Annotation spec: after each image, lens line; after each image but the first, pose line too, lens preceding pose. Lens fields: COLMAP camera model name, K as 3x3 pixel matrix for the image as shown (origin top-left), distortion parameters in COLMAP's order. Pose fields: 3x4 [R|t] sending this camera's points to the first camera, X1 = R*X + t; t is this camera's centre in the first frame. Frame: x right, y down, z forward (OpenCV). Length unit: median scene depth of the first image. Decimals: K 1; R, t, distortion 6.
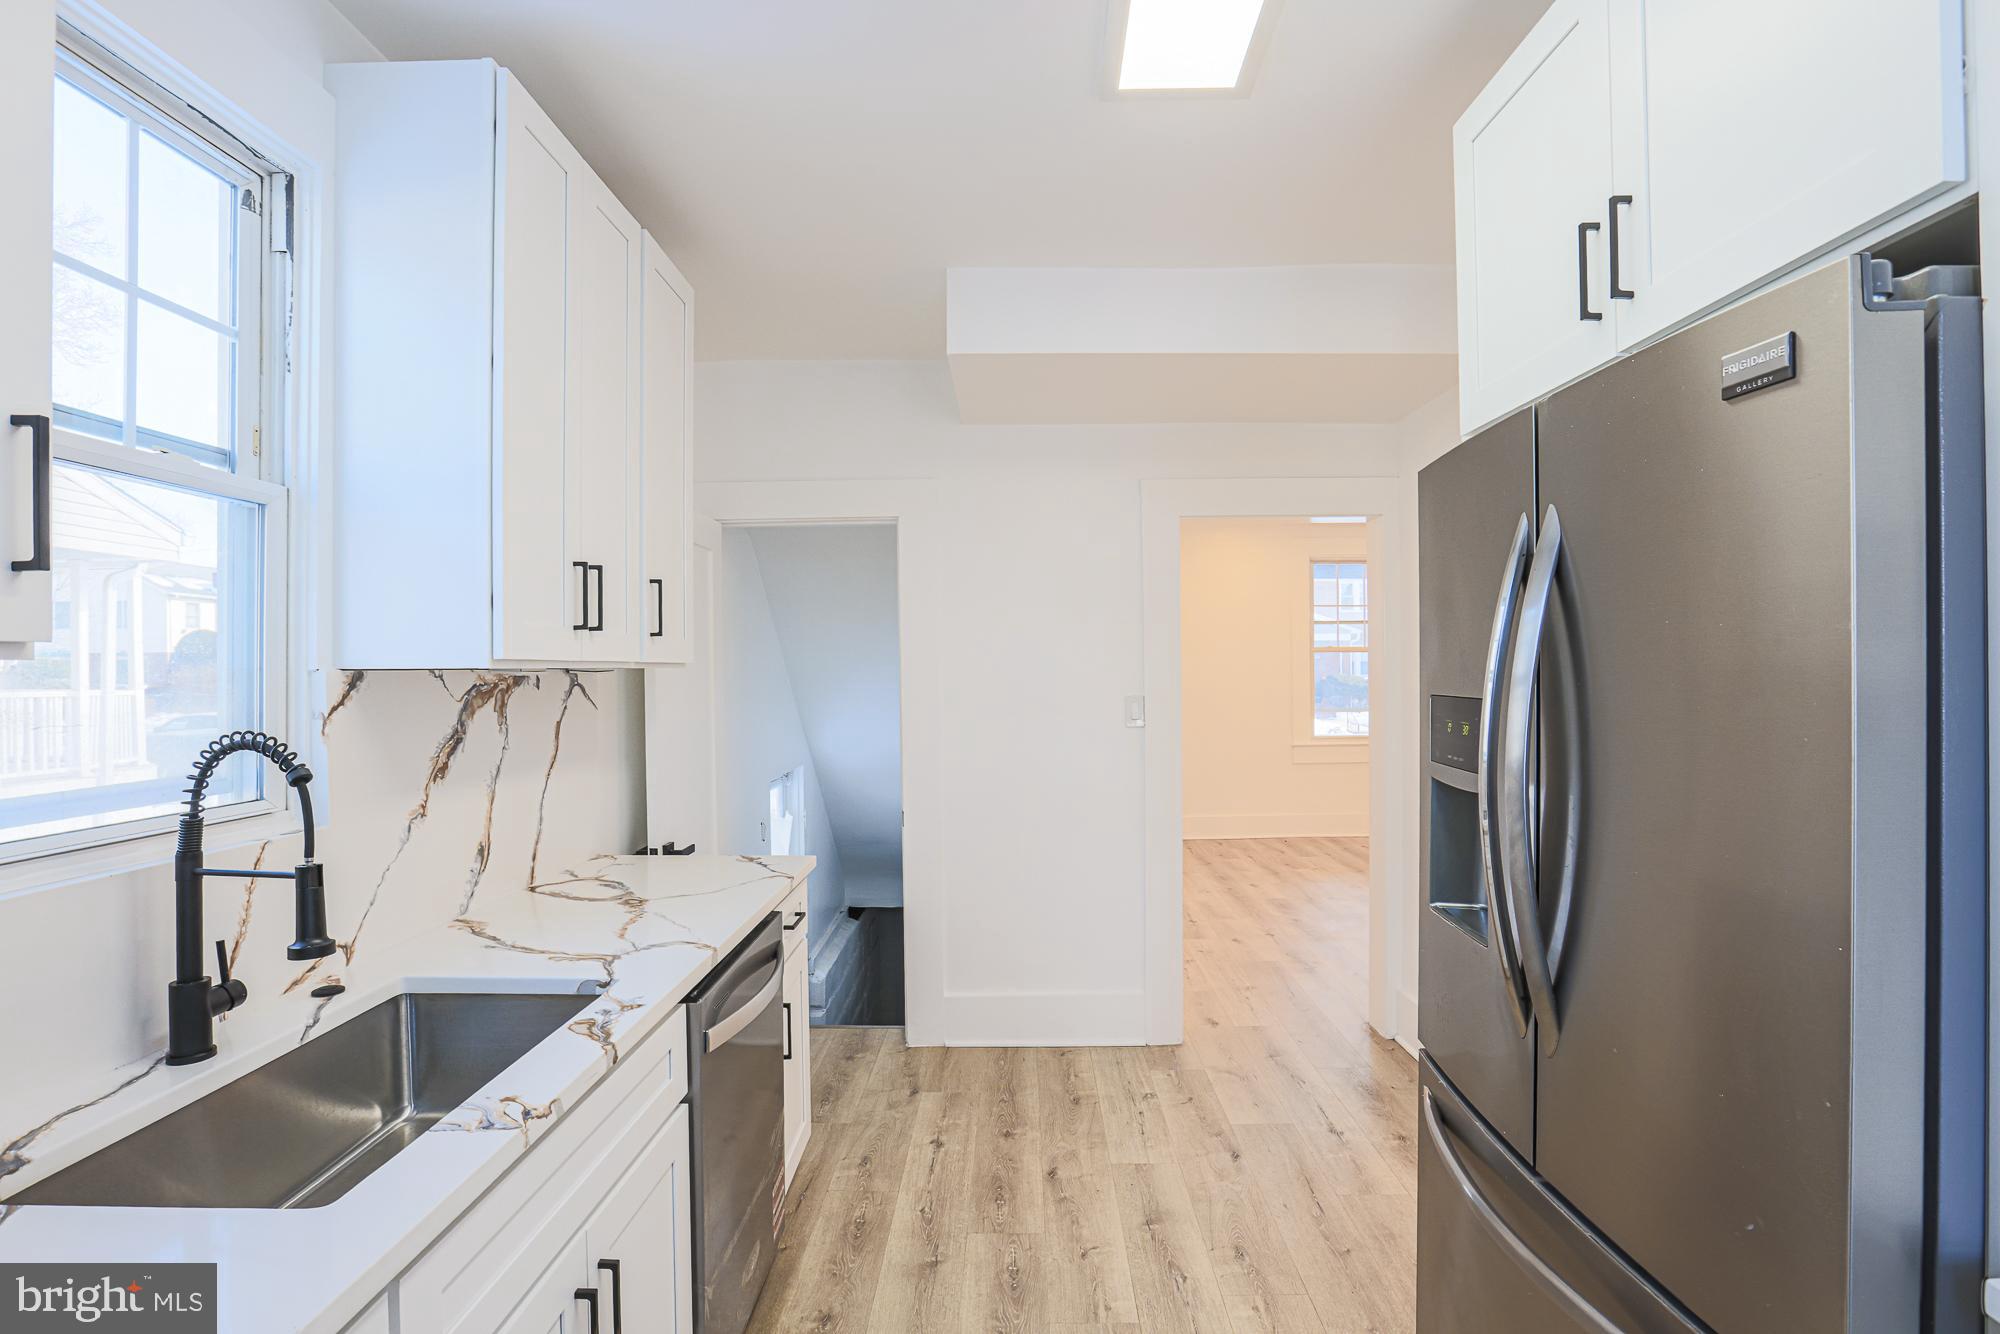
lens RADIAL K [[917.0, 0, 980.7], [0, 917.0, 674.4], [0, 0, 1]] dist [-0.048382, 0.015855]
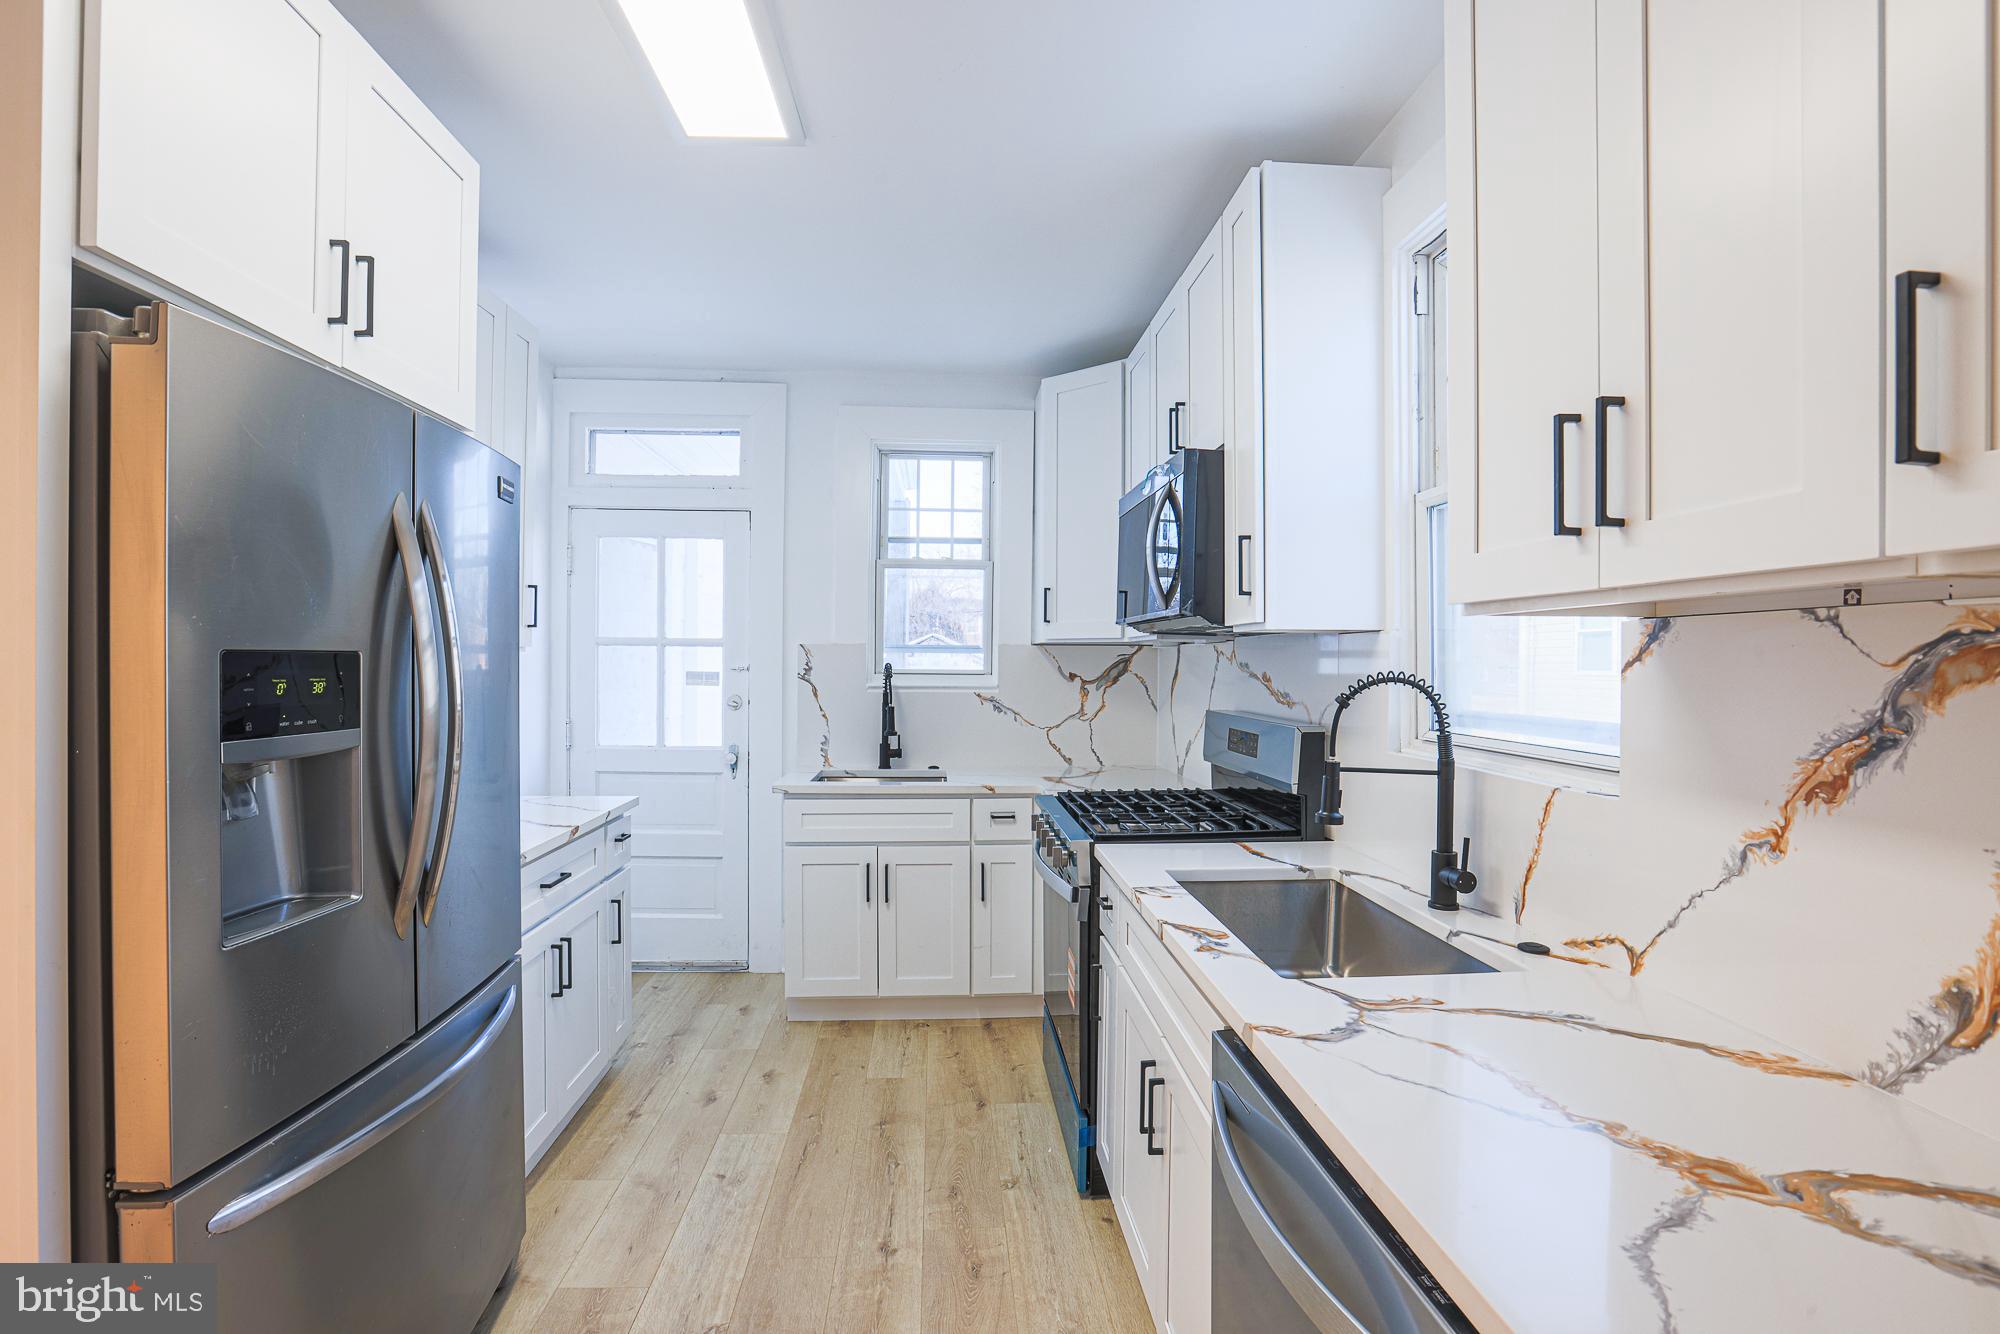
lens RADIAL K [[917.0, 0, 1007.3], [0, 917.0, 659.8], [0, 0, 1]] dist [-0.056429, 0.020925]
pose [[-0.993437, 0.000915, -0.114380, -0.031909], [0.000488, 0.999993, 0.003767, 0.024702], [0.114382, 0.003686, -0.993430, 1.451243]]
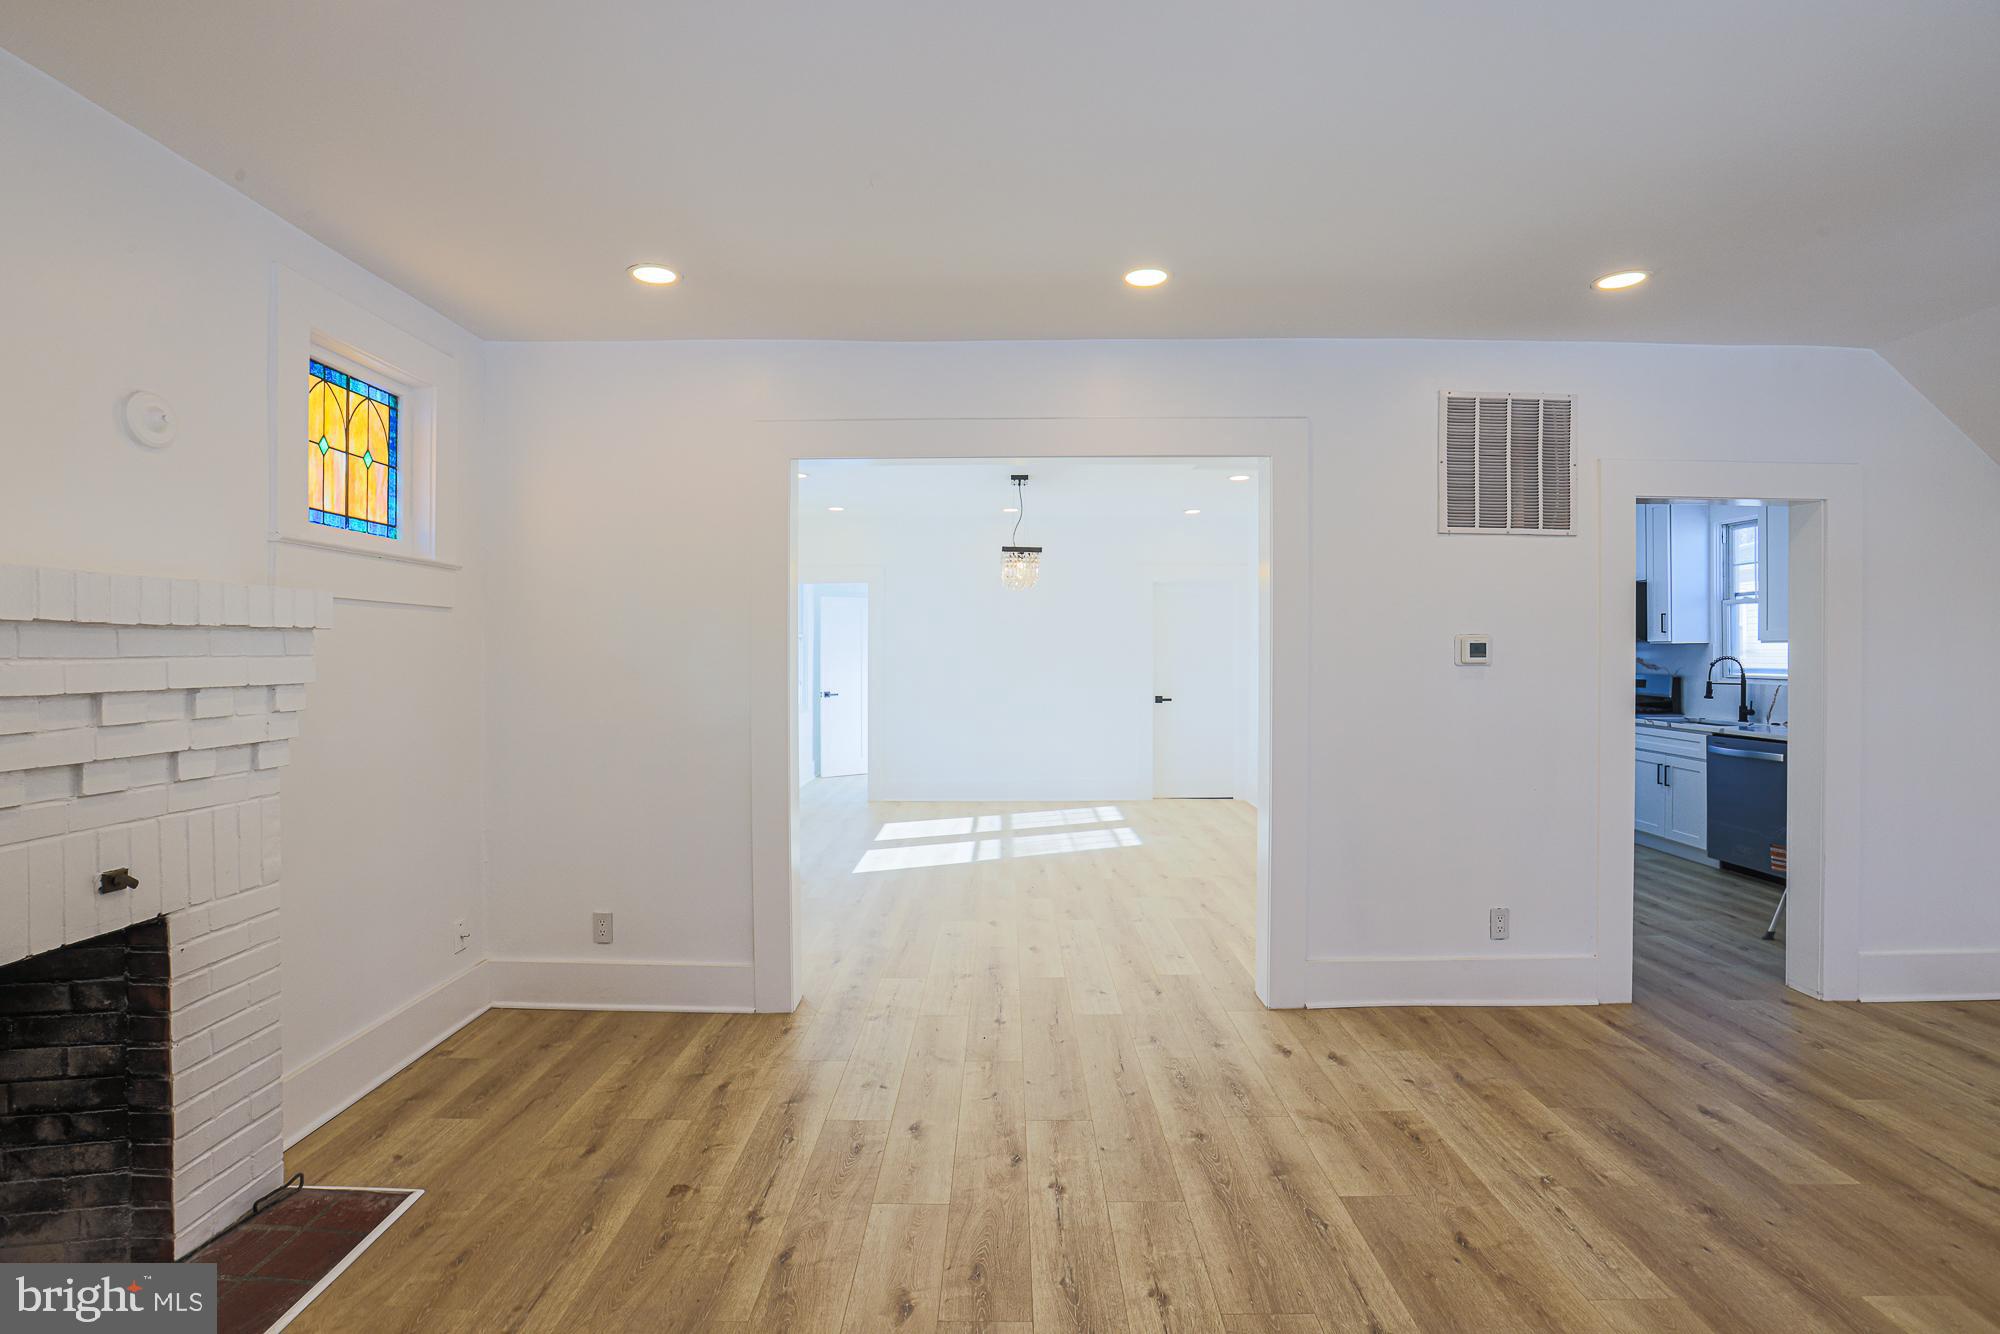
lens RADIAL K [[919.9, 0, 987.7], [0, 919.9, 654.1], [0, 0, 1]] dist [-0.053326, 0.017041]
pose [[-0.999525, 0.007773, -0.029836, 2.192472], [0.007530, 0.999937, 0.008265, -0.013276], [0.029898, 0.008037, -0.999521, 3.686290]]
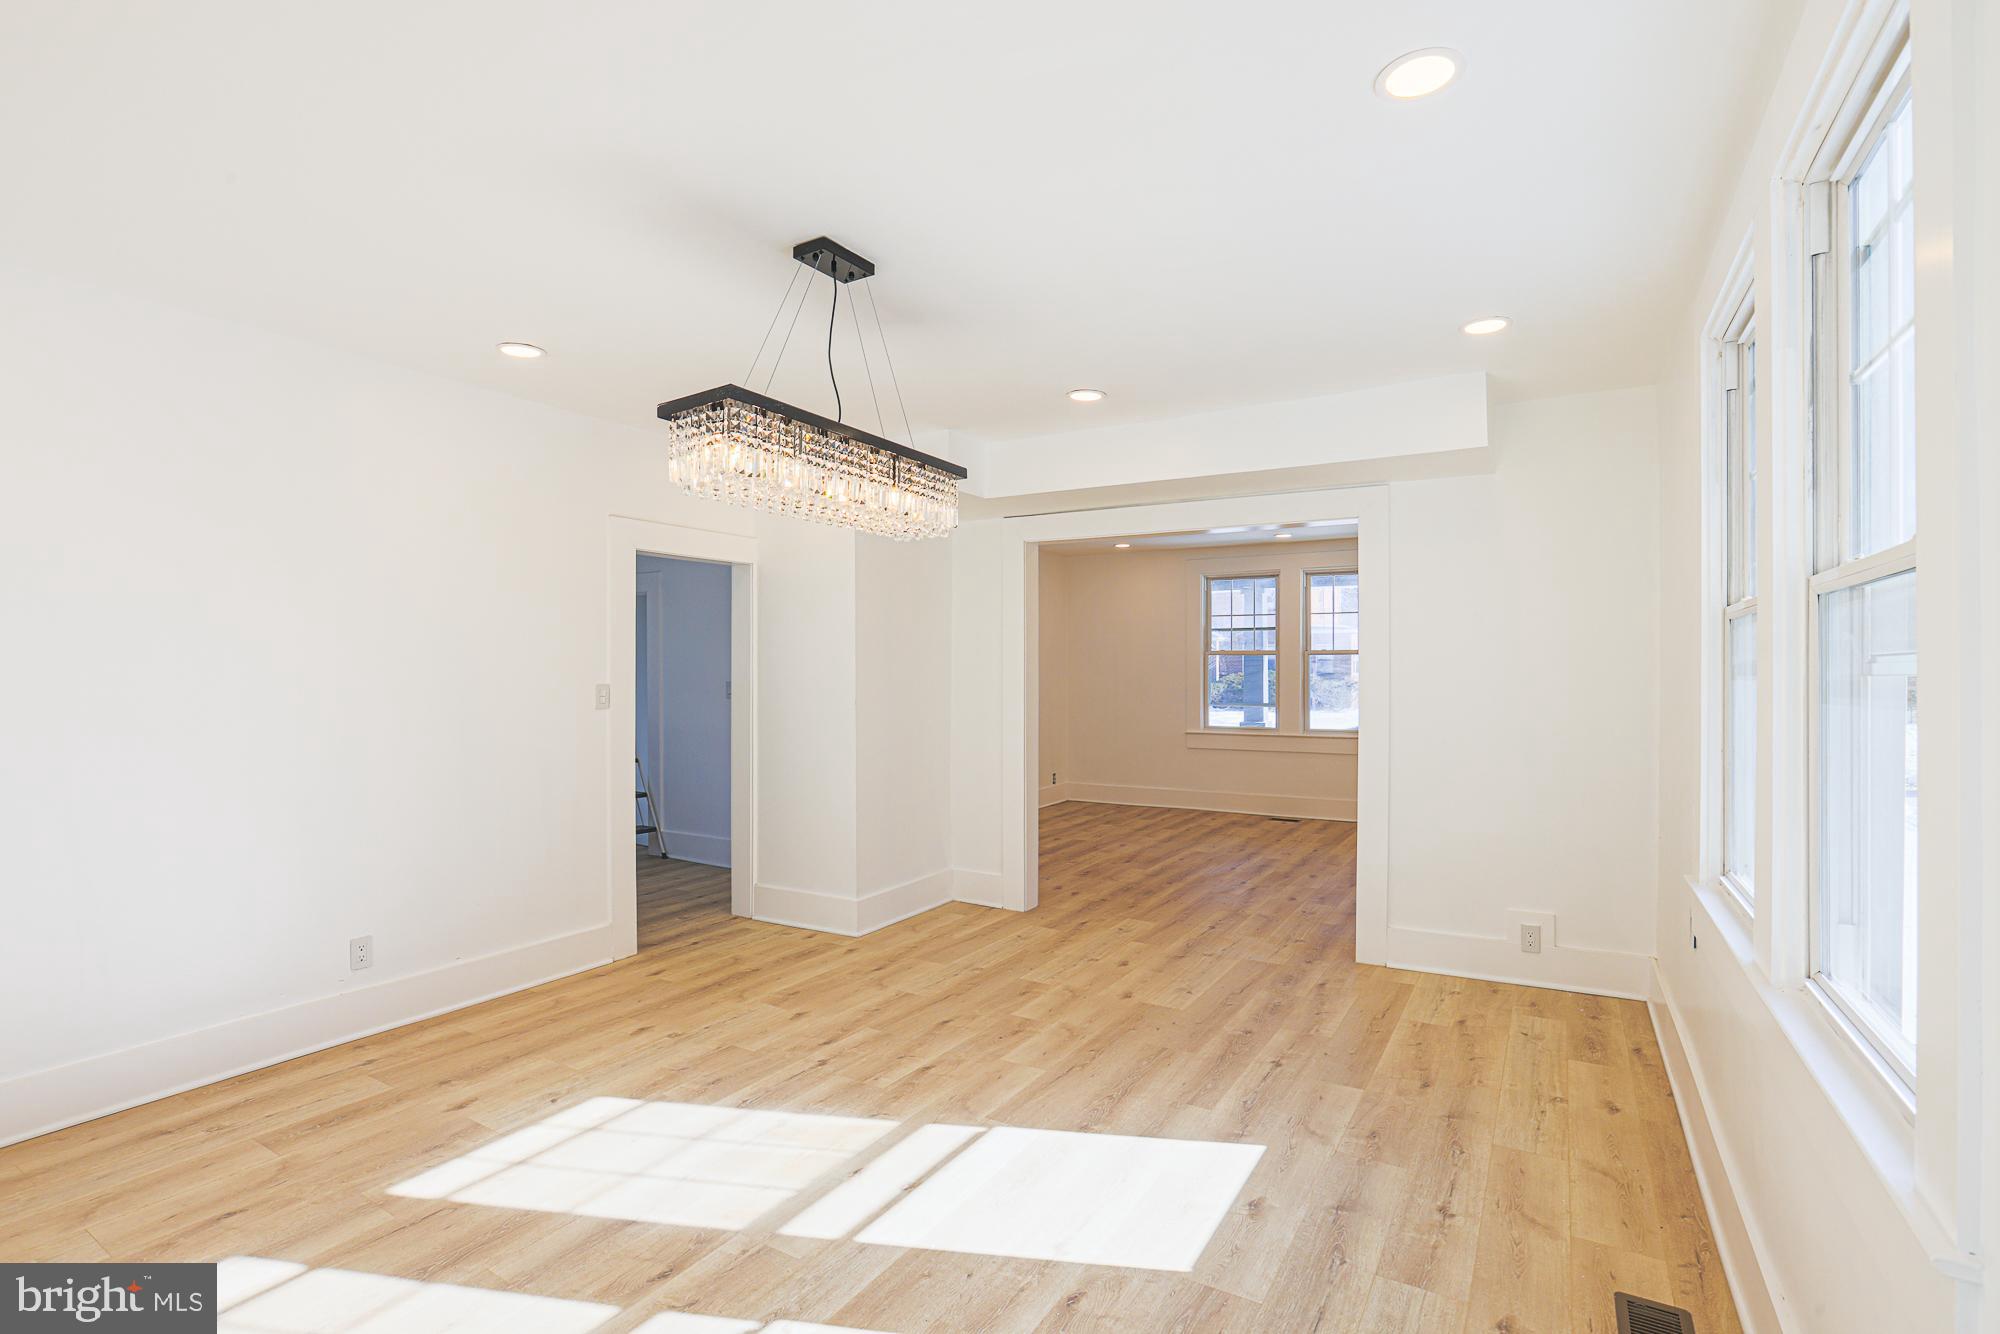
lens RADIAL K [[937.5, 0, 1007.3], [0, 937.5, 664.4], [0, 0, 1]] dist [-0.065112, 0.026002]
pose [[0.880568, 0.003246, -0.473909, 2.864936], [-0.006390, 0.999967, -0.005024, -0.010435], [0.473877, 0.007453, 0.880559, -0.741921]]
